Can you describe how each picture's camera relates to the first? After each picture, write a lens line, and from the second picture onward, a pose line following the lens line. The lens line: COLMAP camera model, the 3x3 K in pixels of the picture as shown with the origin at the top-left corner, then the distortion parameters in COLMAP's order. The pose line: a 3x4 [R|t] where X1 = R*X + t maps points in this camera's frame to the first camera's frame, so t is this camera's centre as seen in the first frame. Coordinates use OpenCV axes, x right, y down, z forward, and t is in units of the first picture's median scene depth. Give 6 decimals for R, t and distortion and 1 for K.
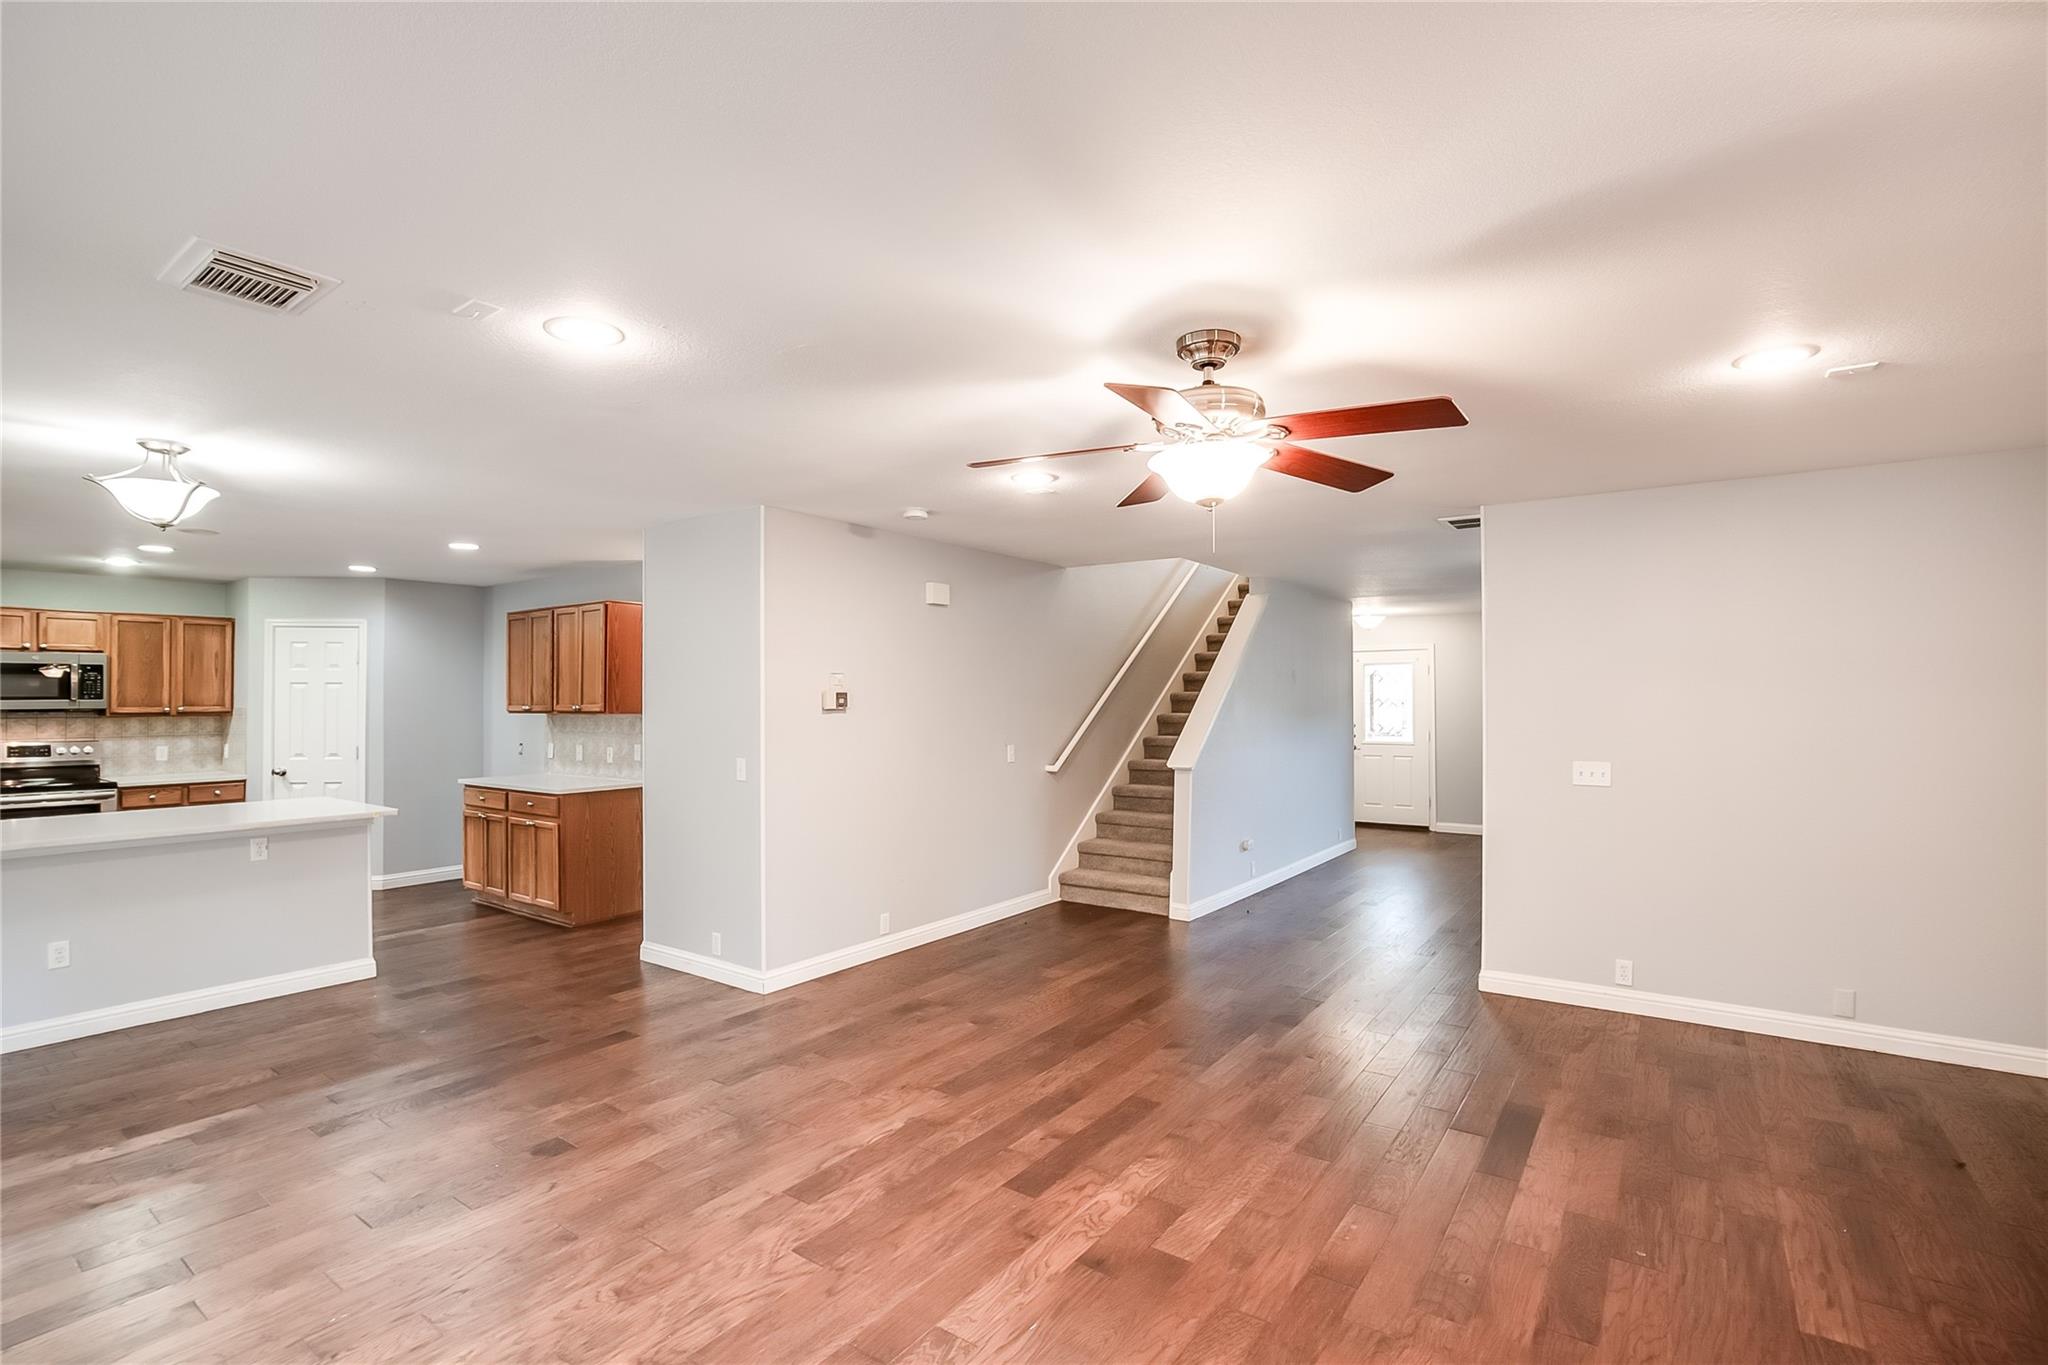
lens RADIAL K [[940.8, 0, 1019.4], [0, 940.8, 688.4], [0, 0, 1]] dist [-0.036435, 0.007209]
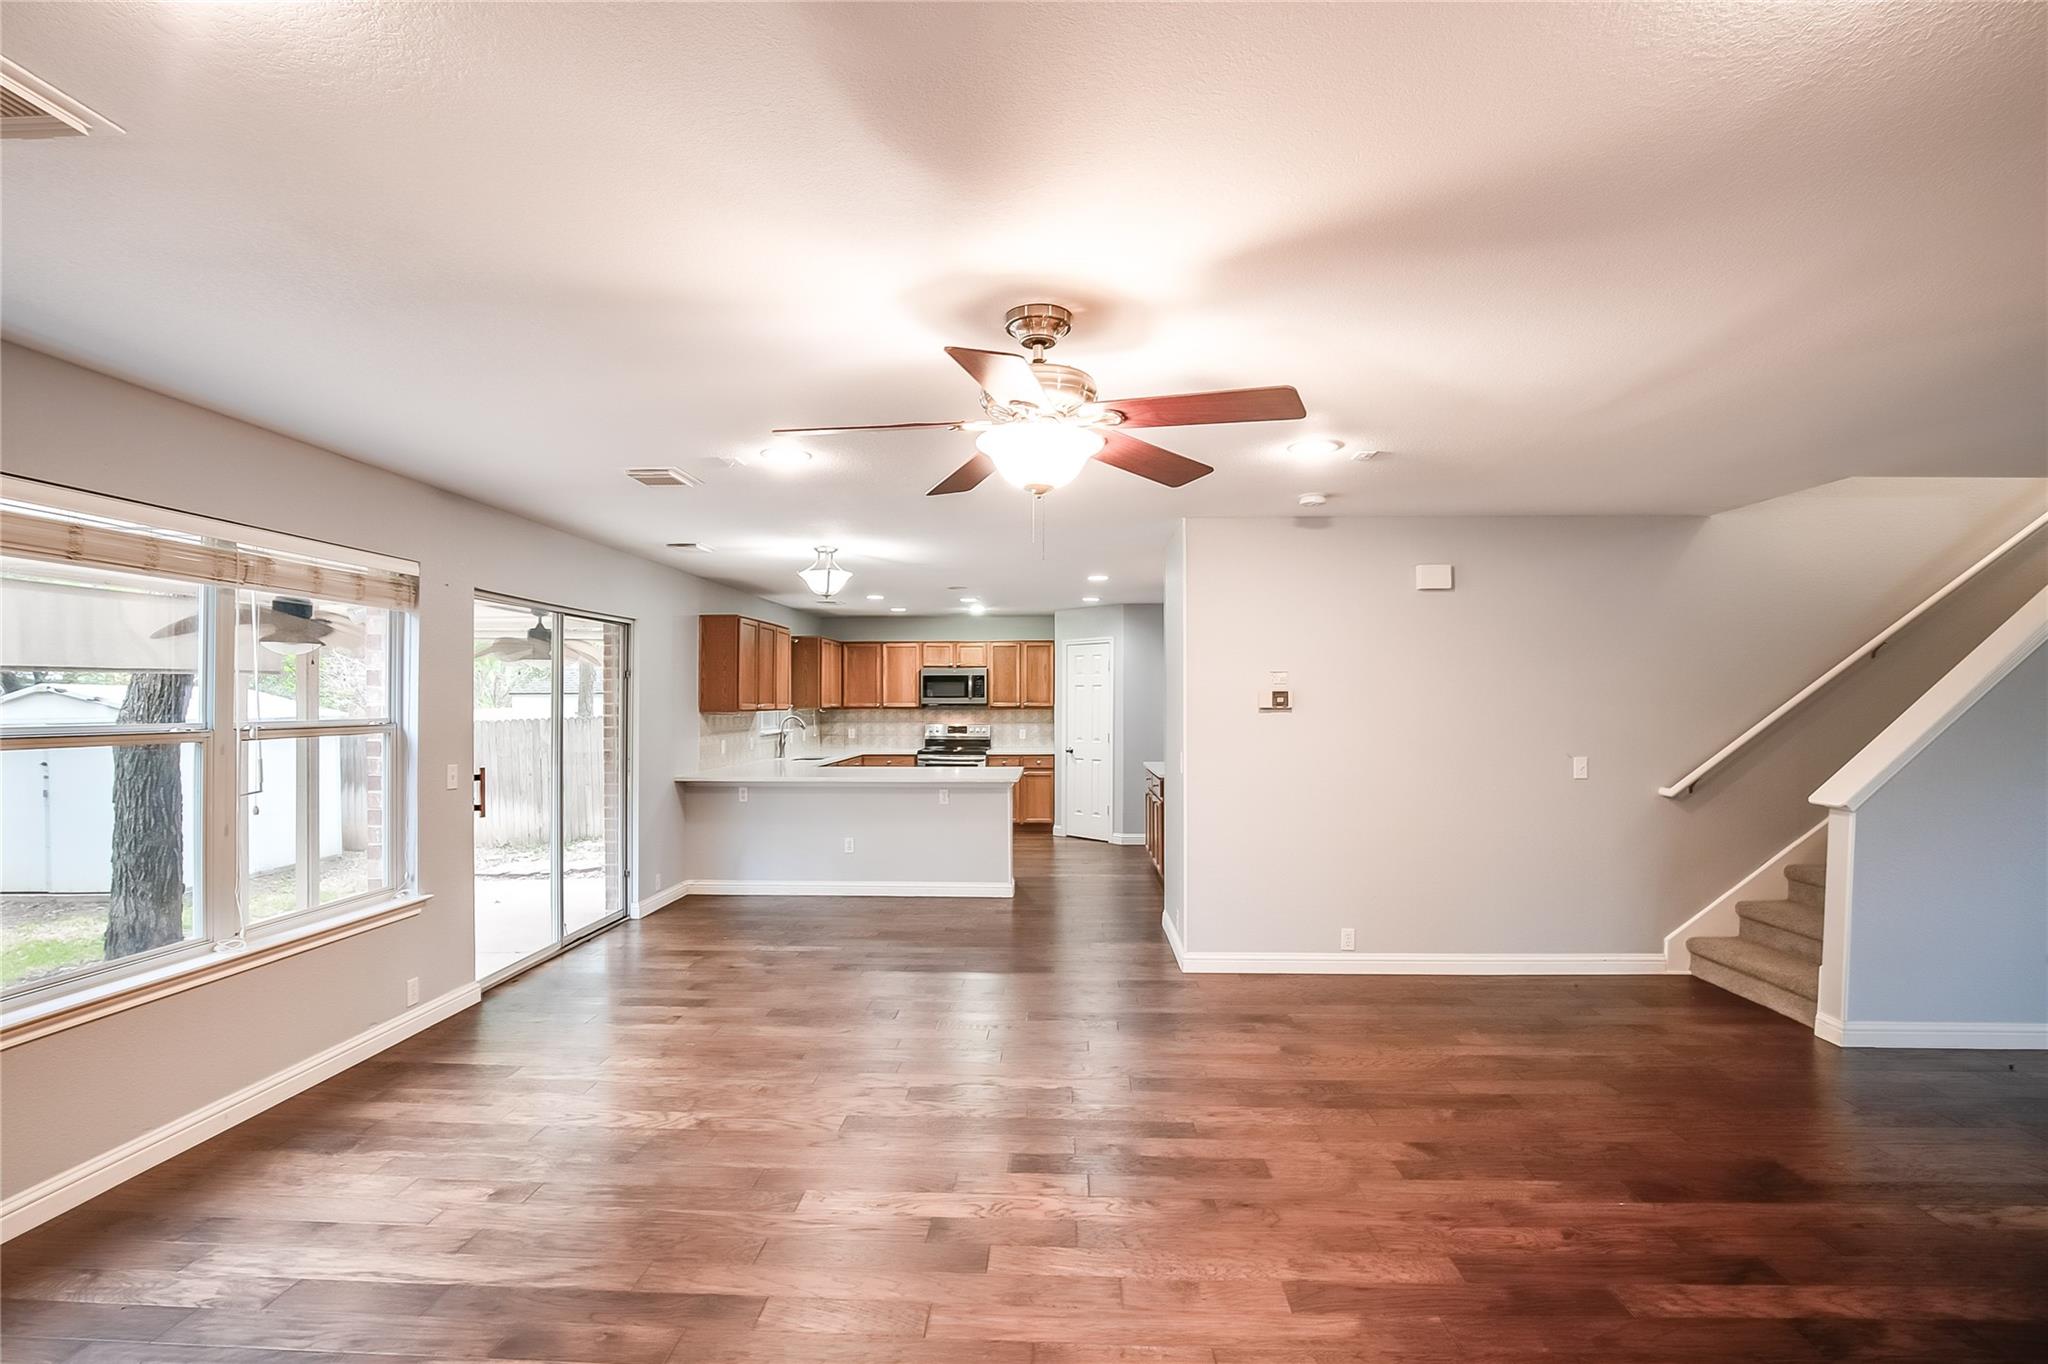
lens RADIAL K [[940.8, 0, 1019.4], [0, 940.8, 687.9], [0, 0, 1]] dist [-0.036435, 0.007209]
pose [[0.544885, -0.007298, -0.838479, 0.387609], [0.008790, 0.999957, -0.002991, 0.000982], [0.838465, -0.005740, 0.544925, 0.186570]]
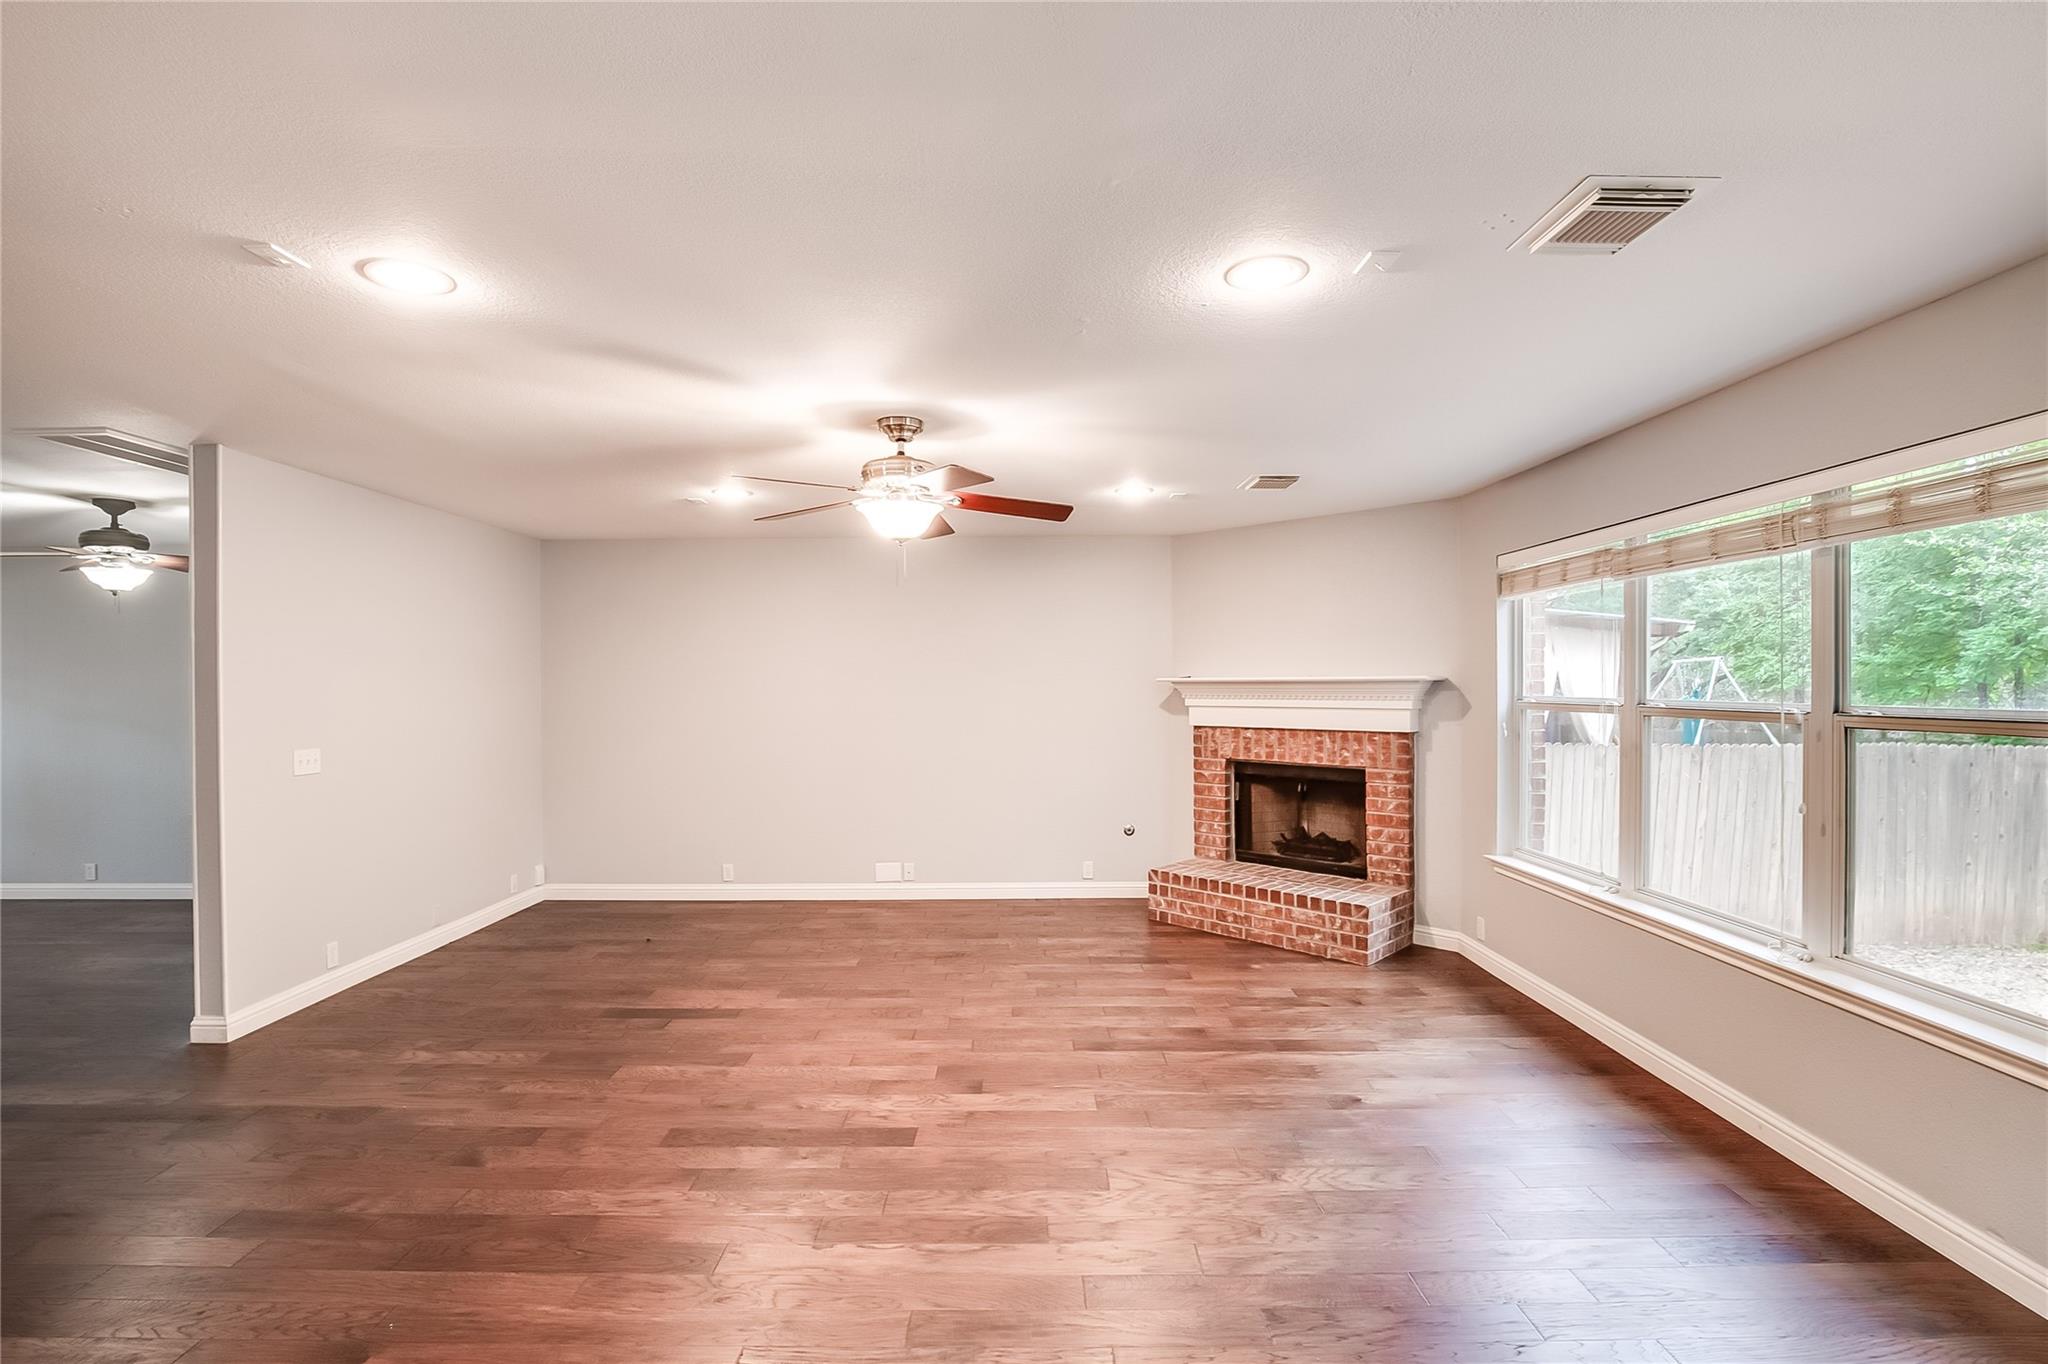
lens RADIAL K [[940.8, 0, 1019.4], [0, 940.8, 687.9], [0, 0, 1]] dist [-0.036435, 0.007209]
pose [[-0.584976, 0.001728, 0.811048, -0.409280], [-0.005551, 0.999966, -0.006134, 0.011367], [-0.811031, -0.008090, -0.584947, 0.663260]]
